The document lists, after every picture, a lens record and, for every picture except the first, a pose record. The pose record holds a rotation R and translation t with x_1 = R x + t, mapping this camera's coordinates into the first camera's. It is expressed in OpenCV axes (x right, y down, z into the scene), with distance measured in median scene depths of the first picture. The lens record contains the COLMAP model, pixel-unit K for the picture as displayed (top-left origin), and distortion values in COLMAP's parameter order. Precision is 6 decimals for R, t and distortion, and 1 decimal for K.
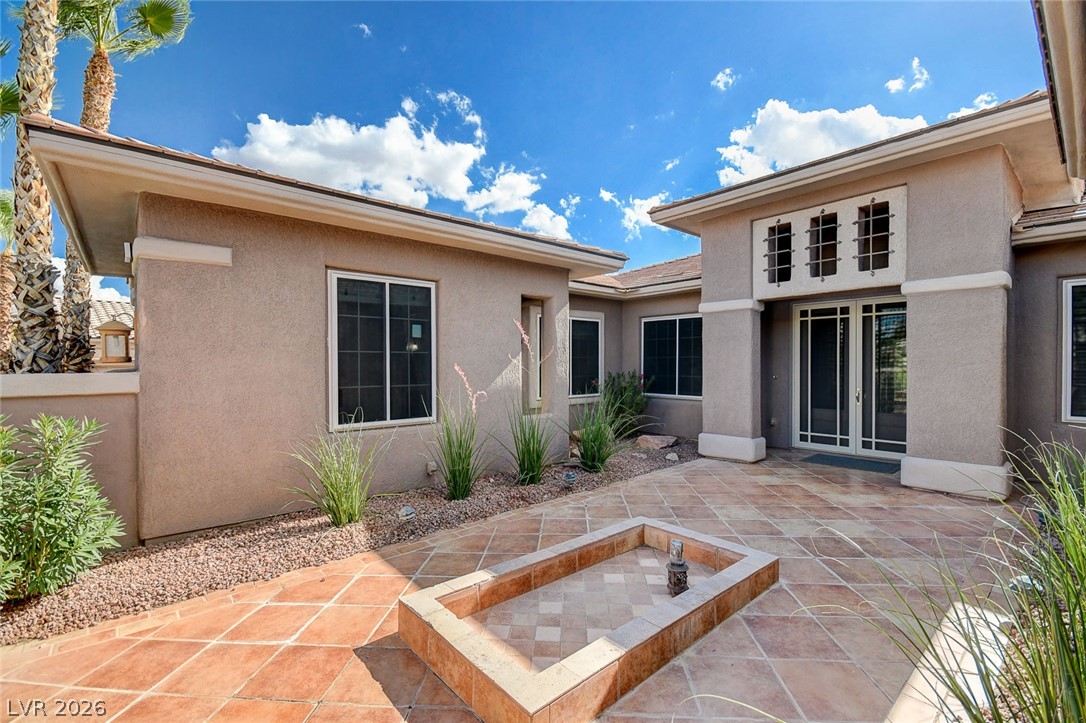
lens RADIAL K [[469.7, 0, 541.6], [0, 469.7, 358.0], [0, 0, 1]] dist [0.004980, 0.000919]
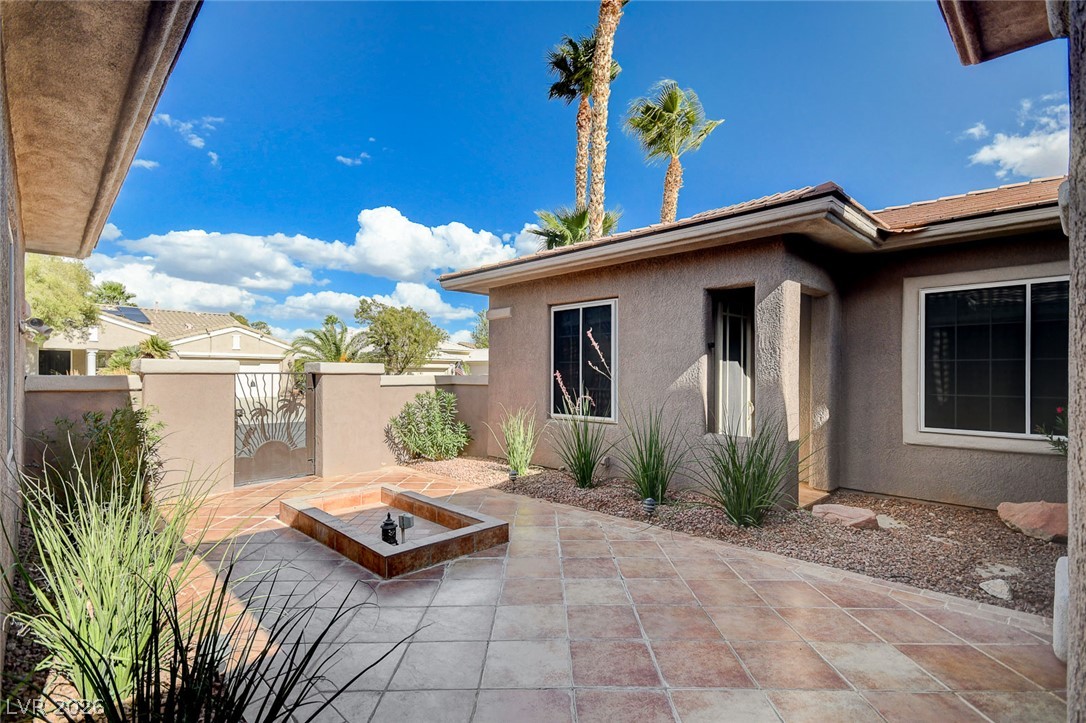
lens RADIAL K [[504.4, 0, 547.4], [0, 504.4, 370.4], [0, 0, 1]] dist [0.036307, -0.008587]
pose [[0.070339, -0.014760, -0.997414, 1.039433], [-0.003539, 0.999881, -0.015046, 0.030964], [0.997517, 0.004589, 0.070279, 0.818703]]
